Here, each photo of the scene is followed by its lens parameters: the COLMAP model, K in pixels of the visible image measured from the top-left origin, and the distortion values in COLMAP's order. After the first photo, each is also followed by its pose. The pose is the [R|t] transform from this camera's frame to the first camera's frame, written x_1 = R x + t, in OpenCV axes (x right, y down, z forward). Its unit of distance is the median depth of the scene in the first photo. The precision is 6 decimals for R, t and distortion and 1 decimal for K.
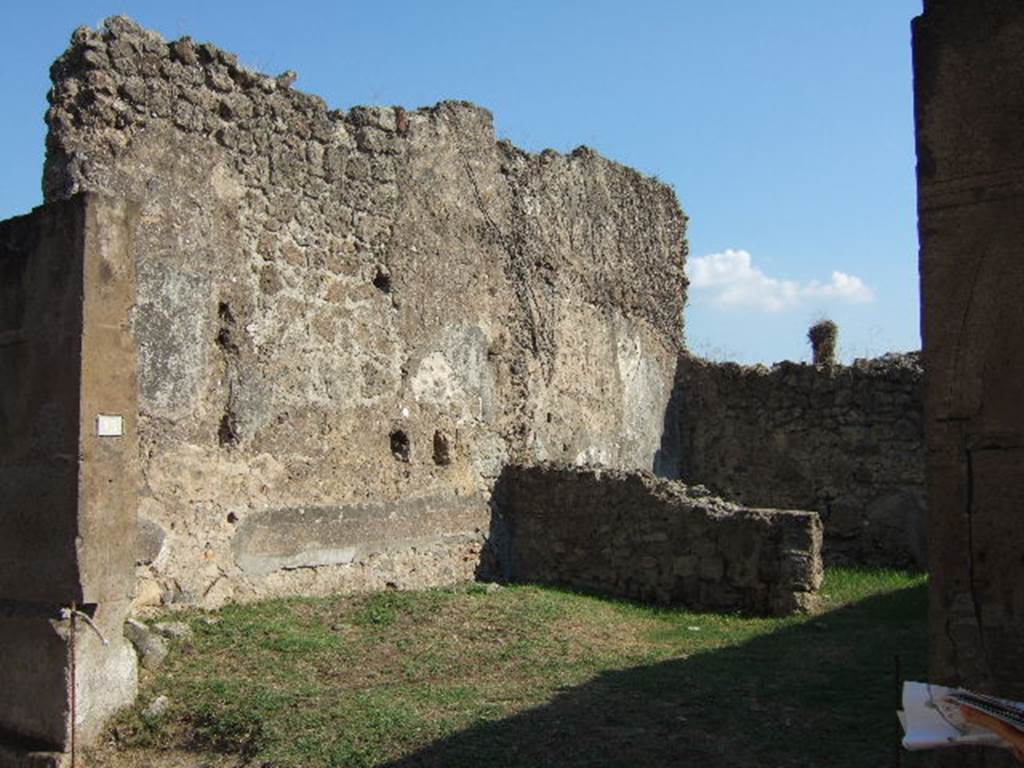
lens RADIAL K [[1076.5, 0, 513.1], [0, 1076.5, 389.9], [0, 0, 1]] dist [-0.053281, 0.000000]
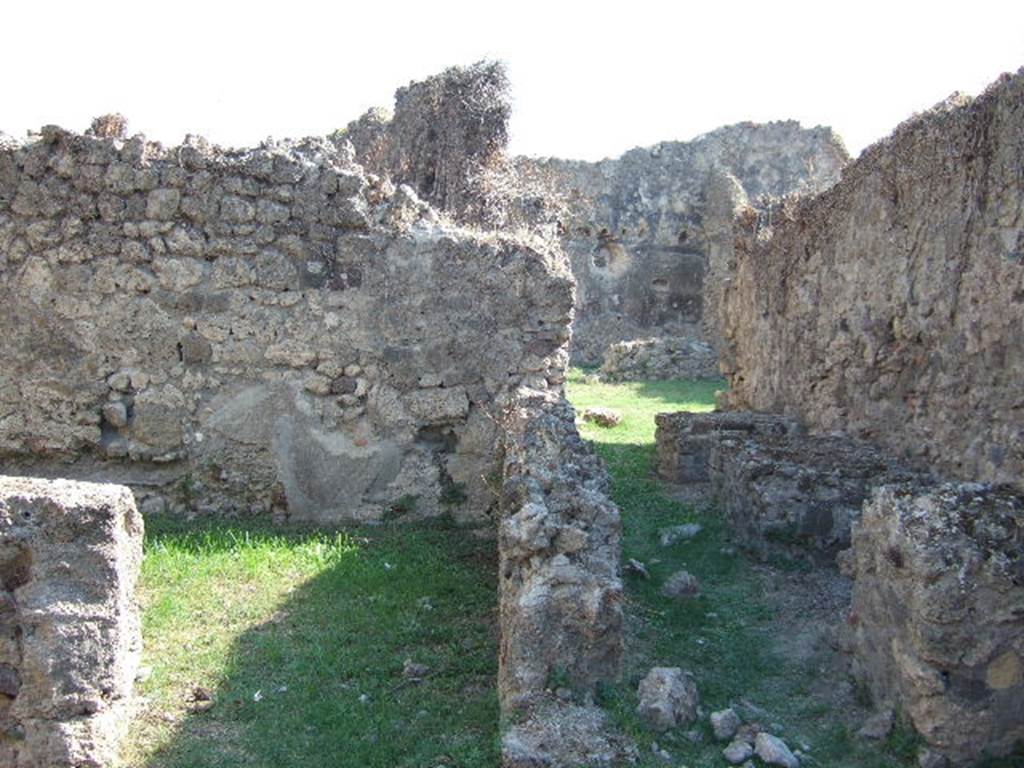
lens RADIAL K [[1076.5, 0, 510.4], [0, 1076.5, 379.4], [0, 0, 1]] dist [-0.053281, 0.000000]
pose [[0.794898, -0.017773, 0.606483, 0.129629], [-0.070256, 0.990151, 0.121099, 0.018483], [-0.602662, -0.138870, 0.785820, 0.496900]]
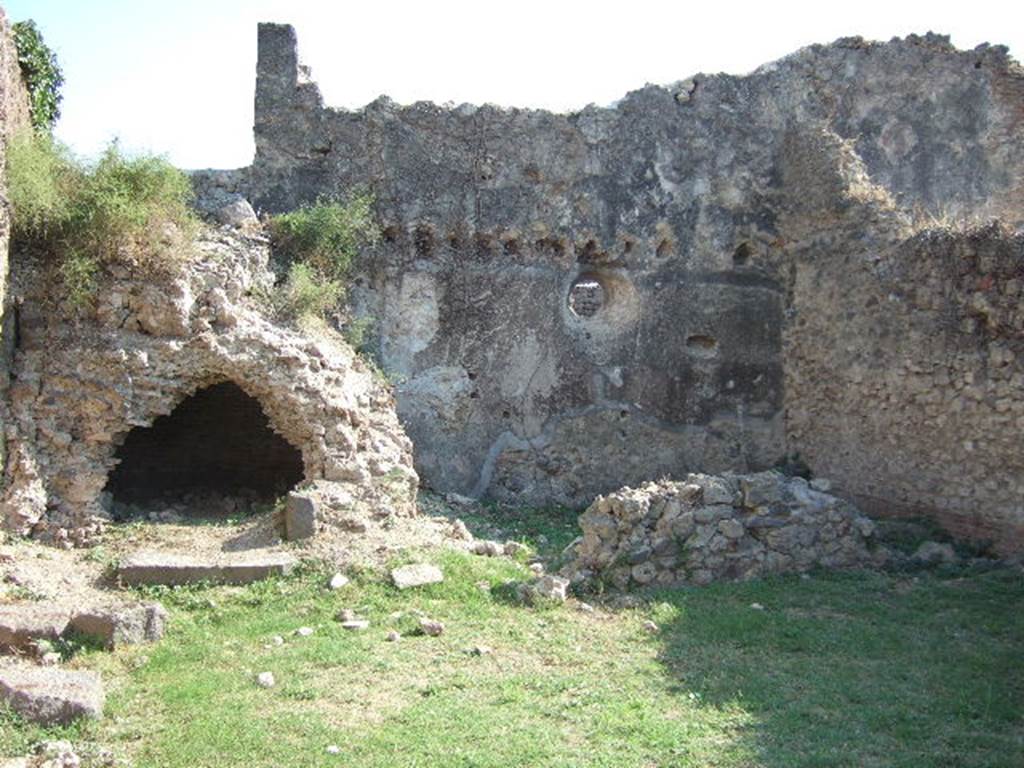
lens RADIAL K [[1077.2, 0, 515.9], [0, 1077.2, 376.2], [0, 0, 1]] dist [-0.053282, 0.000000]
pose [[0.802970, -0.000463, 0.596019, 0.731083], [-0.045327, 0.997056, 0.061841, 0.037597], [-0.594293, -0.076672, 0.800586, 1.121648]]
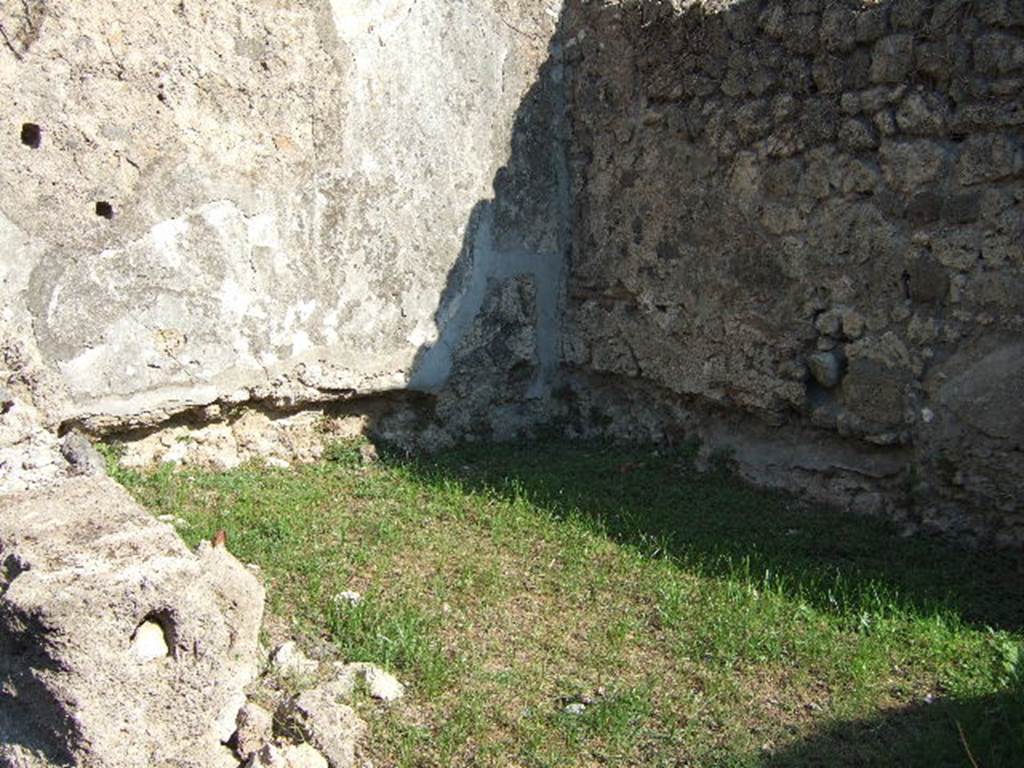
lens RADIAL K [[1076.5, 0, 488.0], [0, 1076.5, 384.1], [0, 0, 1]] dist [-0.053281, 0.000000]
pose [[0.953082, 0.043605, -0.299554, 0.309977], [0.029326, 0.971616, 0.234740, 0.027058], [0.301288, -0.232511, 0.924751, 0.653929]]
